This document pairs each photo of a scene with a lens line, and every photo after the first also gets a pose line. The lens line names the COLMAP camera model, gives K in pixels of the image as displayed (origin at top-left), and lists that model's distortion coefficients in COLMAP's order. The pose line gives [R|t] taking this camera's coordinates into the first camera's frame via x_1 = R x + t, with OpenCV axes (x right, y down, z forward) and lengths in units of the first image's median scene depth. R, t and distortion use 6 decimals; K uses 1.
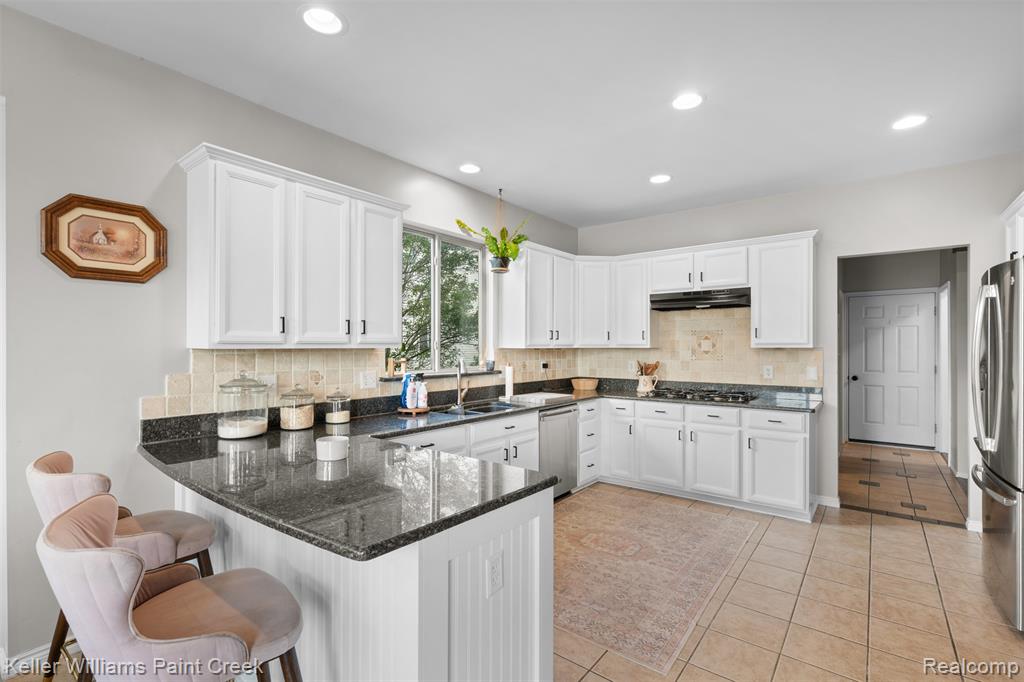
lens RADIAL K [[466.2, 0, 511.2], [0, 466.2, 346.7], [0, 0, 1]] dist [-0.003381, 0.000818]
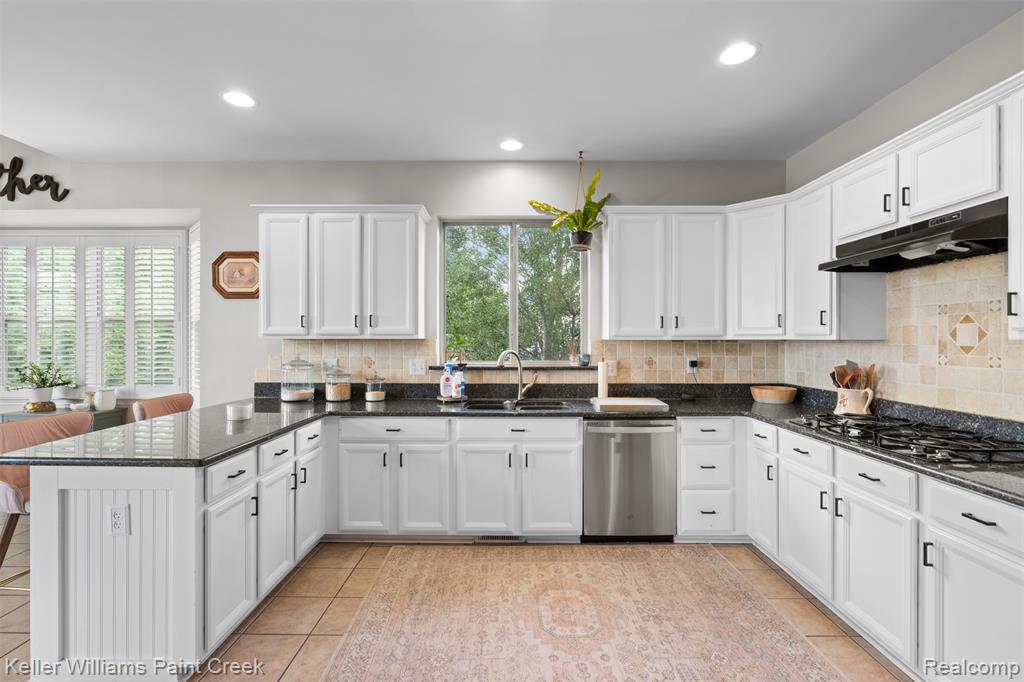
lens RADIAL K [[466.2, 0, 510.8], [0, 466.2, 338.9], [0, 0, 1]] dist [-0.003381, 0.000818]
pose [[0.616909, -0.000450, -0.787034, 0.681532], [-0.001496, 0.999997, -0.001744, 0.004119], [0.787033, 0.002253, 0.616907, 0.457991]]
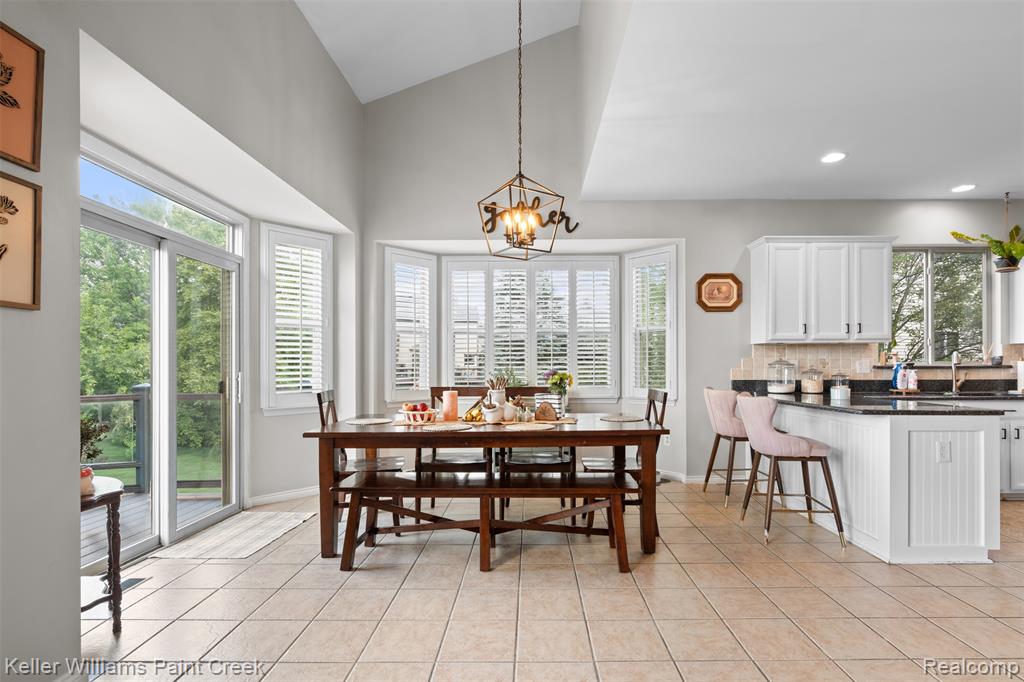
lens RADIAL K [[466.2, 0, 541.8], [0, 466.2, 363.4], [0, 0, 1]] dist [-0.003381, 0.000818]
pose [[0.620002, -0.002750, -0.784595, 0.178589], [0.002144, 0.999996, -0.001811, 0.057921], [0.784597, -0.000559, 0.620005, -0.580947]]
